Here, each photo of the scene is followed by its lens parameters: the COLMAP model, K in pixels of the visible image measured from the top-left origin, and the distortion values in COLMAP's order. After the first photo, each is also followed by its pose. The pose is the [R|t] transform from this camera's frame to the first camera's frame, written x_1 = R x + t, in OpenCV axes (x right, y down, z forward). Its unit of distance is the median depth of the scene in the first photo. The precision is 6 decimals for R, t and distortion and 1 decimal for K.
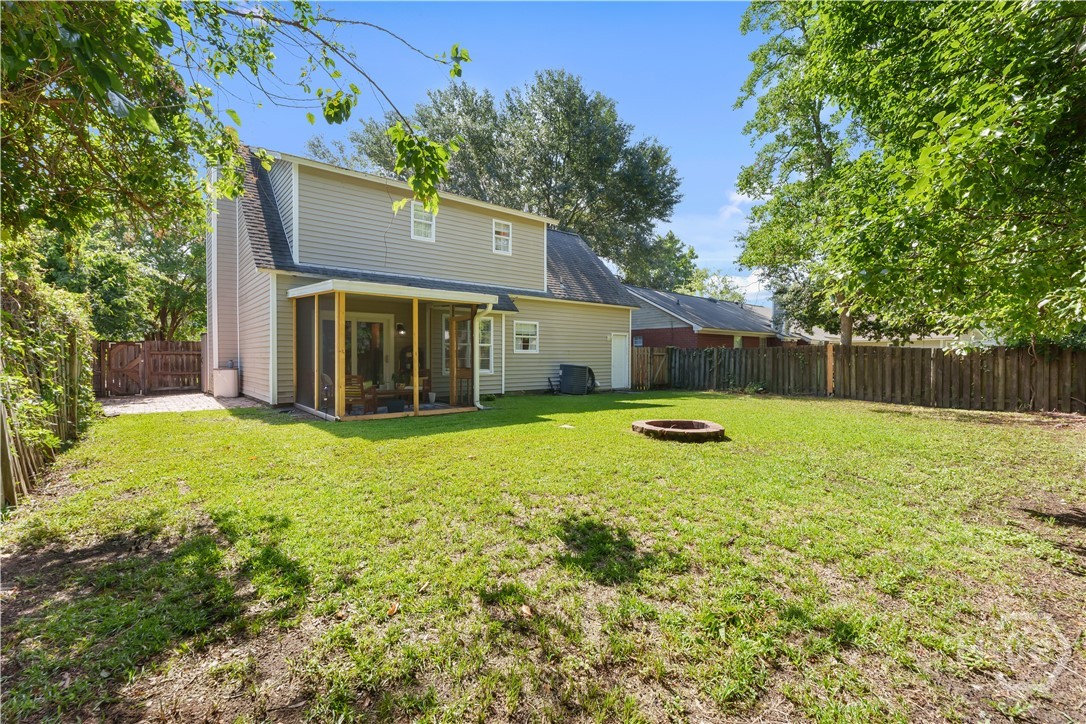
lens RADIAL K [[486.2, 0, 542.7], [0, 486.2, 360.3], [0, 0, 1]] dist [-0.001624, 0.000015]
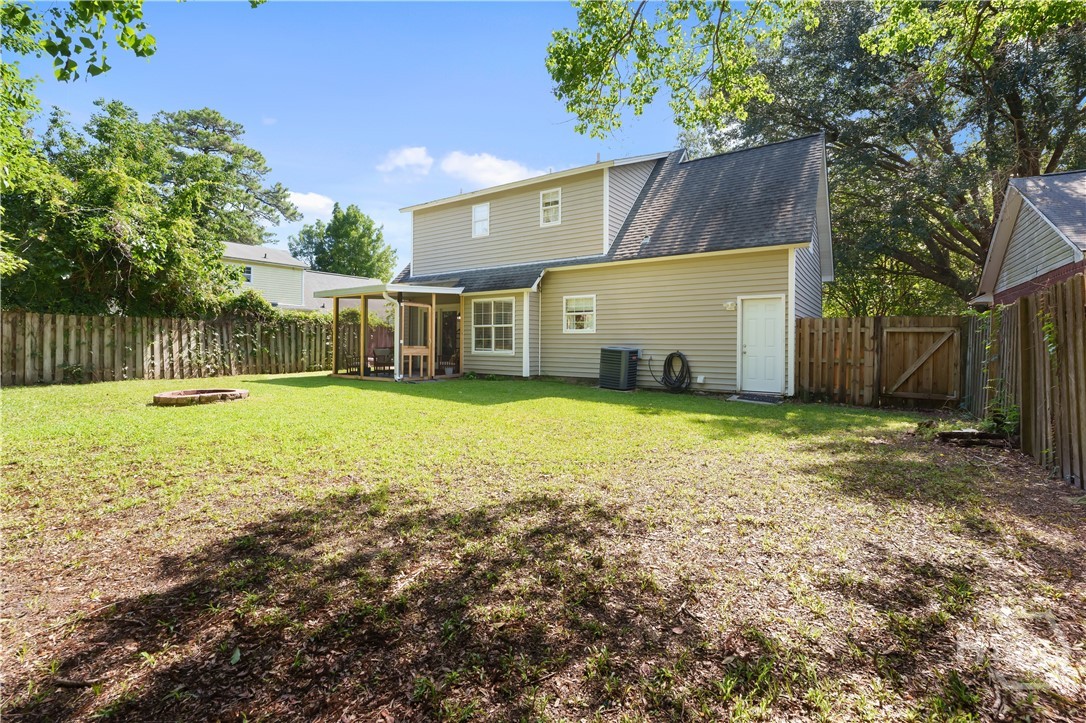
lens RADIAL K [[486.2, 0, 541.1], [0, 486.2, 340.9], [0, 0, 1]] dist [-0.001624, 0.000015]
pose [[0.253366, -0.000933, -0.967370, 0.741090], [-0.010143, 0.999942, -0.003621, 0.002528], [0.967317, 0.010730, 0.253342, 0.697753]]
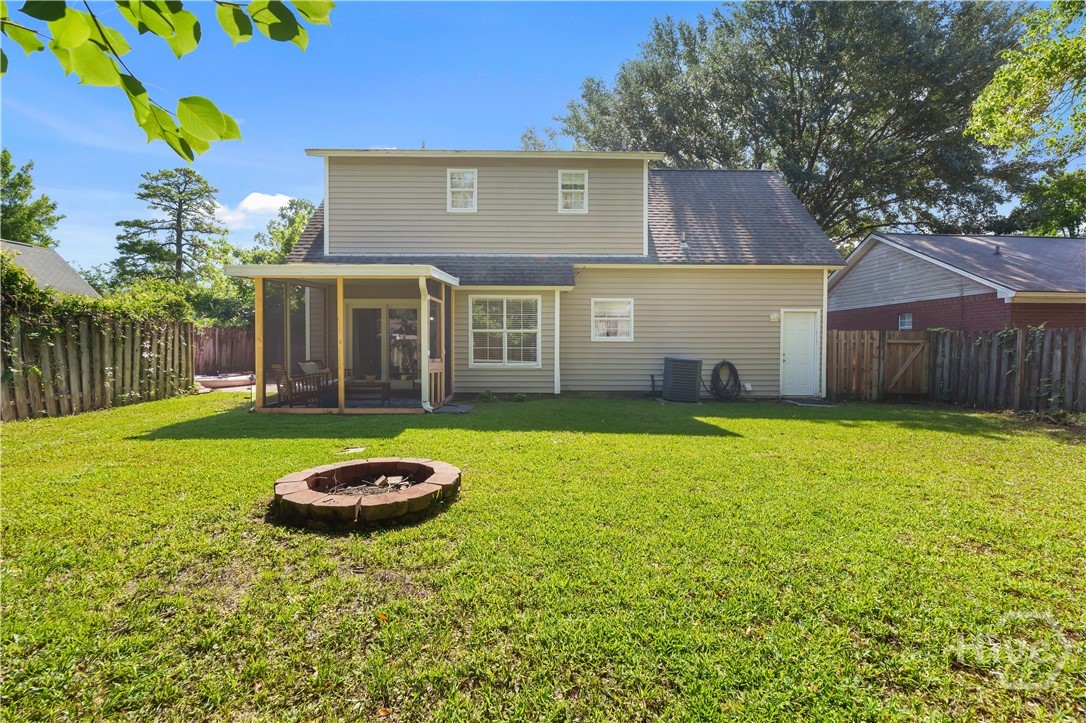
lens RADIAL K [[486.2, 0, 537.7], [0, 486.2, 355.8], [0, 0, 1]] dist [-0.001624, 0.000015]
pose [[0.773668, 0.012609, -0.633465, 0.339634], [-0.006158, 0.999904, 0.012381, -0.000756], [0.633561, -0.005678, 0.773672, 0.337564]]
